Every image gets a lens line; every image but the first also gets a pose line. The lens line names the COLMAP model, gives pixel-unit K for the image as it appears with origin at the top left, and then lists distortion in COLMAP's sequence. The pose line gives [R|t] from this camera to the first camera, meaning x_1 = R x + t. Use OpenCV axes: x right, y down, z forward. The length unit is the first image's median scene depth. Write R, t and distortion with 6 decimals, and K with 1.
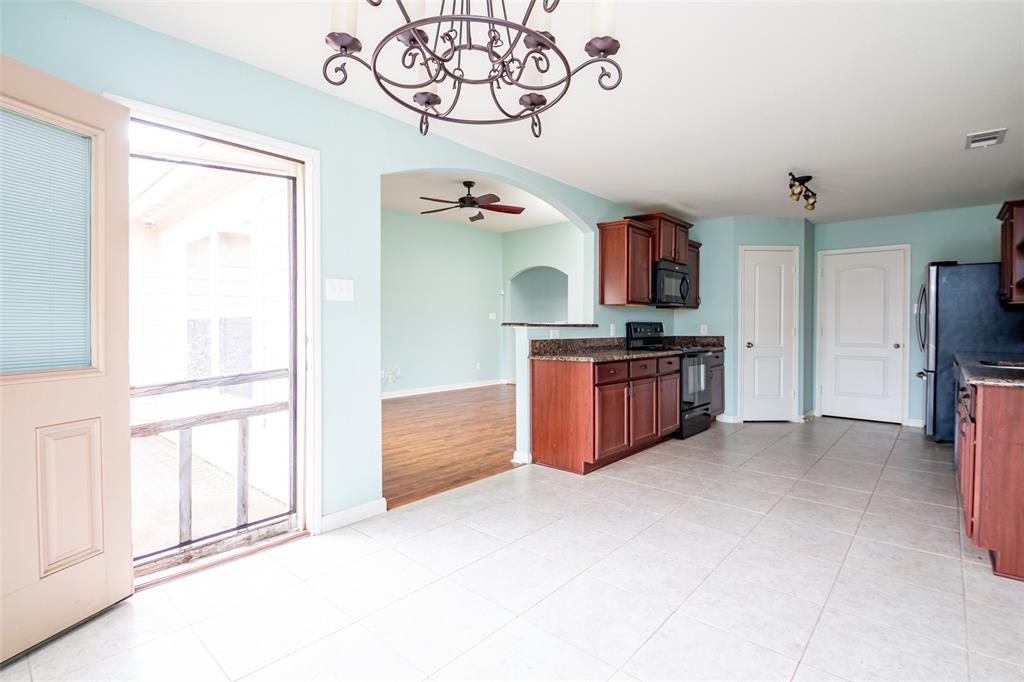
lens RADIAL K [[493.3, 0, 511.7], [0, 493.3, 327.7], [0, 0, 1]] dist [0.001449, 0.000030]
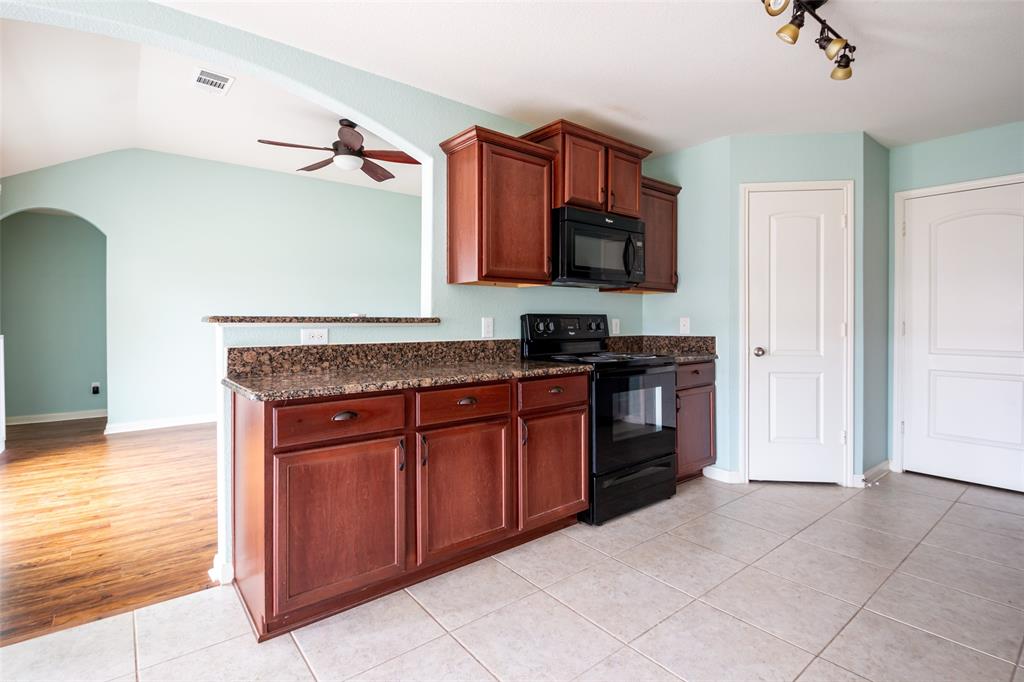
lens RADIAL K [[484.4, 0, 509.7], [0, 484.4, 319.4], [0, 0, 1]] dist [-0.002620, -0.000774]
pose [[0.983906, -0.003378, -0.178654, 0.319755], [0.002500, 0.999984, -0.005143, -0.001619], [0.178669, 0.004613, 0.983898, 0.413058]]
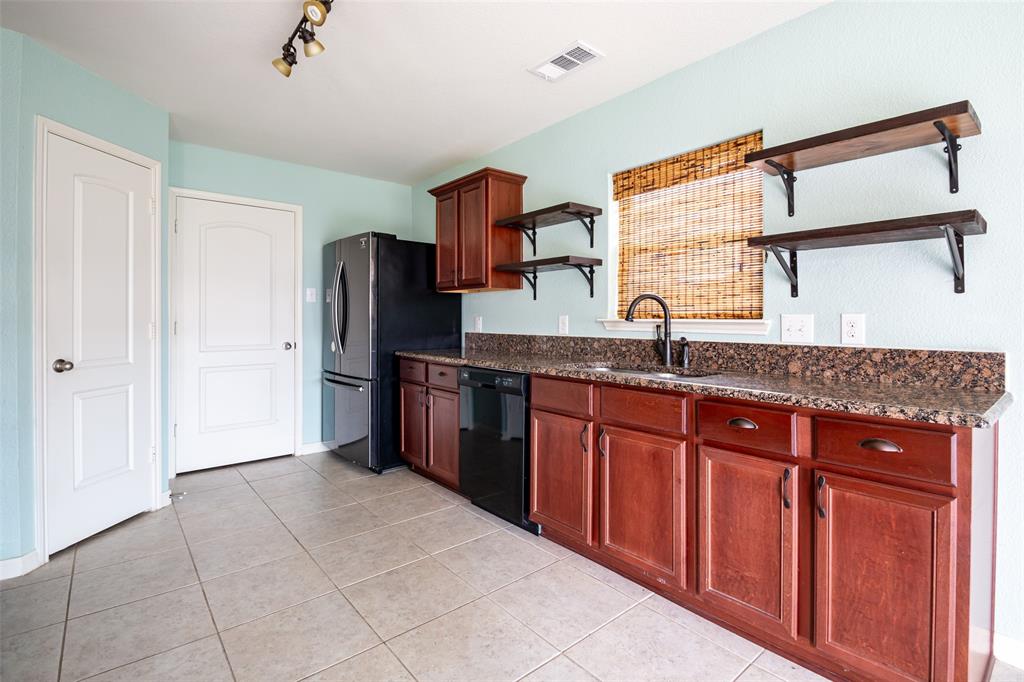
lens RADIAL K [[488.2, 0, 535.6], [0, 488.2, 316.4], [0, 0, 1]] dist [-0.019482, -0.000450]
pose [[0.134289, 0.000694, 0.990942, 0.153079], [0.006587, 0.999977, -0.001593, -0.002951], [-0.990920, 0.006741, 0.134282, 0.608173]]
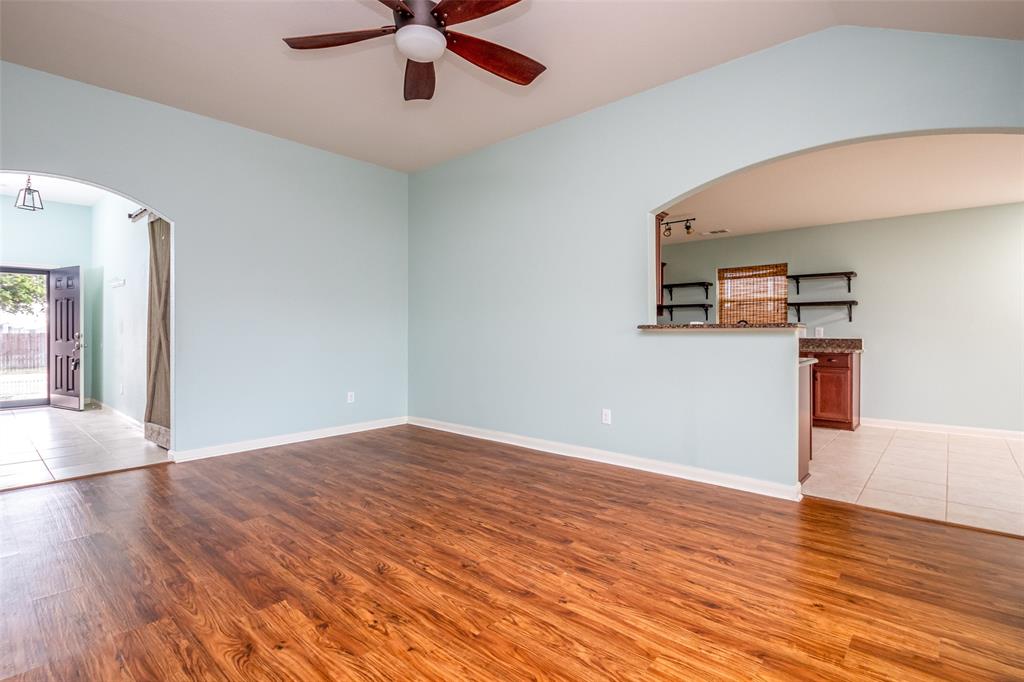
lens RADIAL K [[493.3, 0, 511.7], [0, 493.3, 327.7], [0, 0, 1]] dist [0.001449, 0.000030]
pose [[0.016606, 0.004024, 0.999854, -0.621663], [-0.001044, 0.999991, -0.004007, 0.001067], [-0.999862, -0.000977, 0.016610, 1.119508]]
